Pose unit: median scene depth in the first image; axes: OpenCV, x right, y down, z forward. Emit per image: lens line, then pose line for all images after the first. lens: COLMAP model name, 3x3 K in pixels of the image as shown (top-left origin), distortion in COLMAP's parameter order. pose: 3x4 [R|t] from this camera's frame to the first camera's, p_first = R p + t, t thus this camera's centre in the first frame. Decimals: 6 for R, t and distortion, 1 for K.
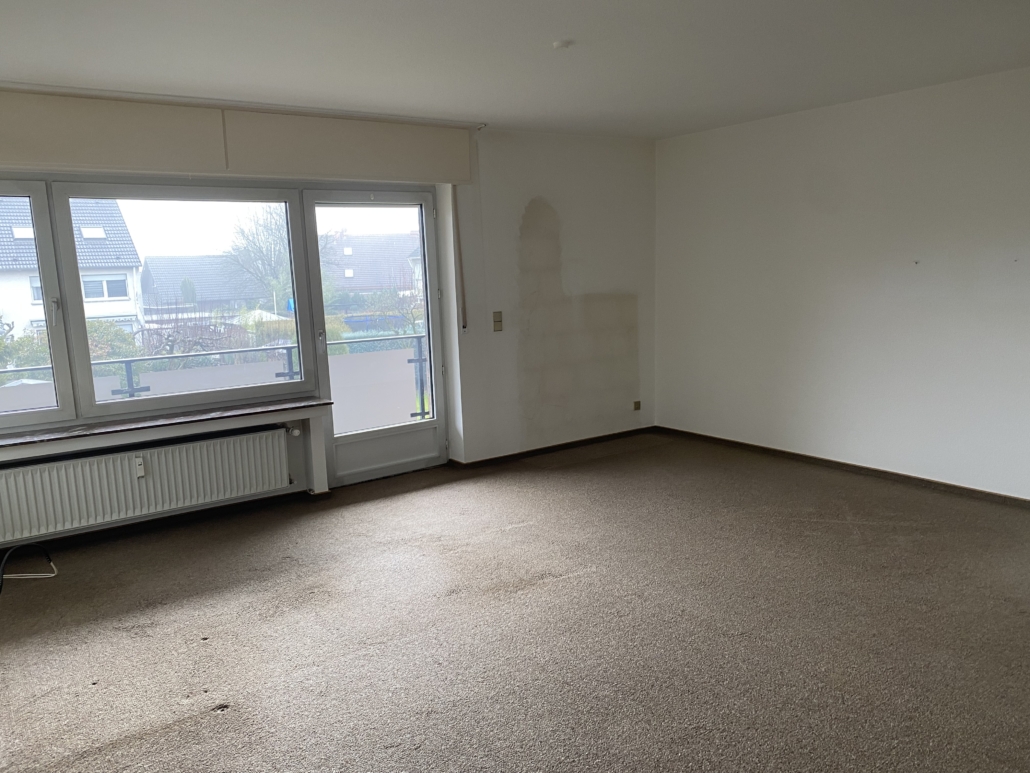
lens RADIAL K [[793.6, 0, 516.5], [0, 793.6, 387.0], [0, 0, 1]] dist [0.010330, 0.007953]
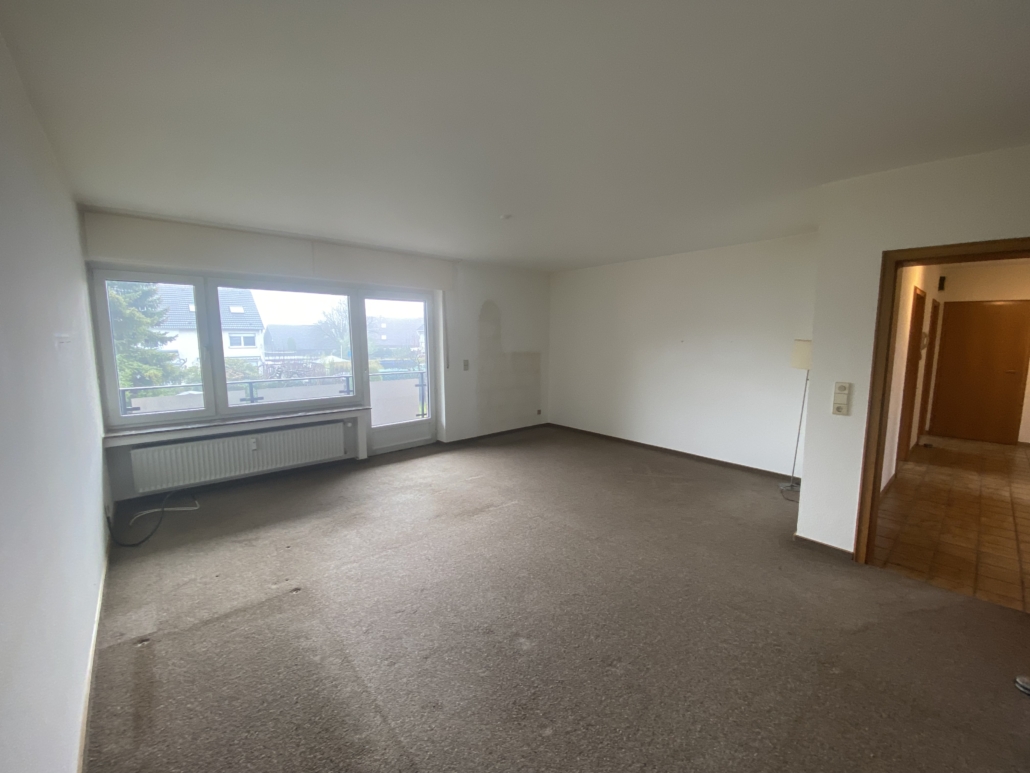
lens RADIAL K [[415.9, 0, 519.7], [0, 415.9, 386.8], [0, 0, 1]] dist [0.019561, -0.018617]
pose [[0.993726, 0.022069, 0.109643, -0.005541], [-0.018378, 0.999234, -0.034555, -0.002275], [-0.110322, 0.032323, 0.993370, 0.038044]]
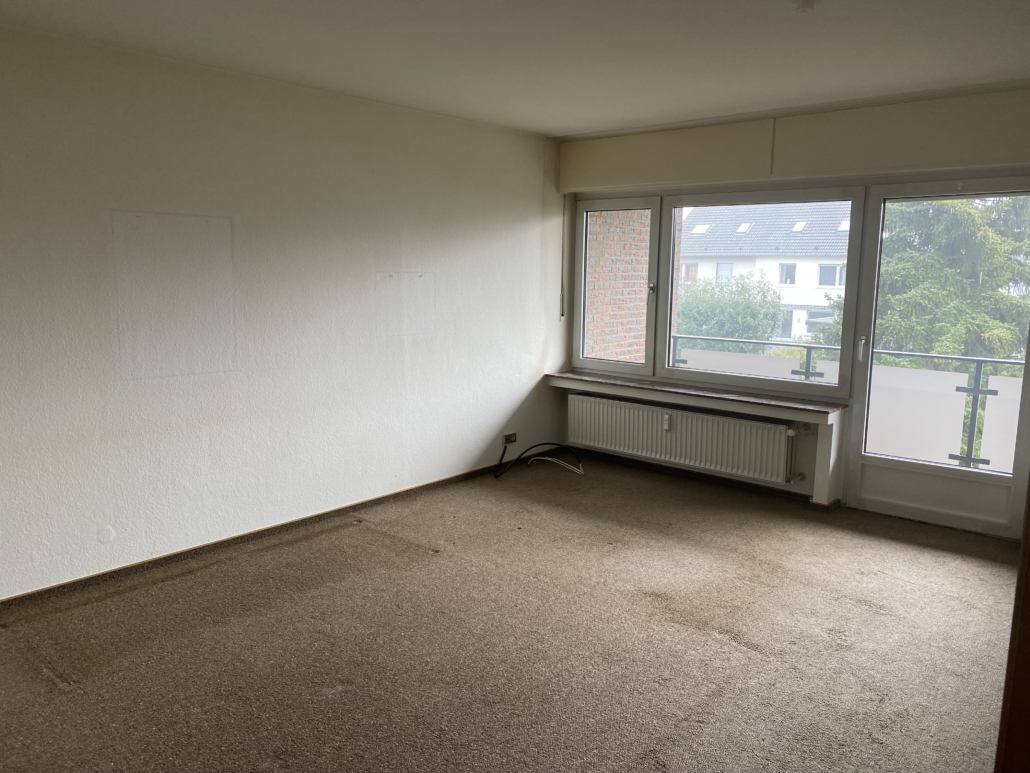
lens RADIAL K [[793.6, 0, 516.5], [0, 793.6, 387.0], [0, 0, 1]] dist [0.010330, 0.007953]
pose [[0.223928, 0.182052, -0.957451, 0.684214], [-0.172807, 0.974249, 0.144830, -0.096405], [0.959163, 0.133023, 0.249622, 0.472770]]
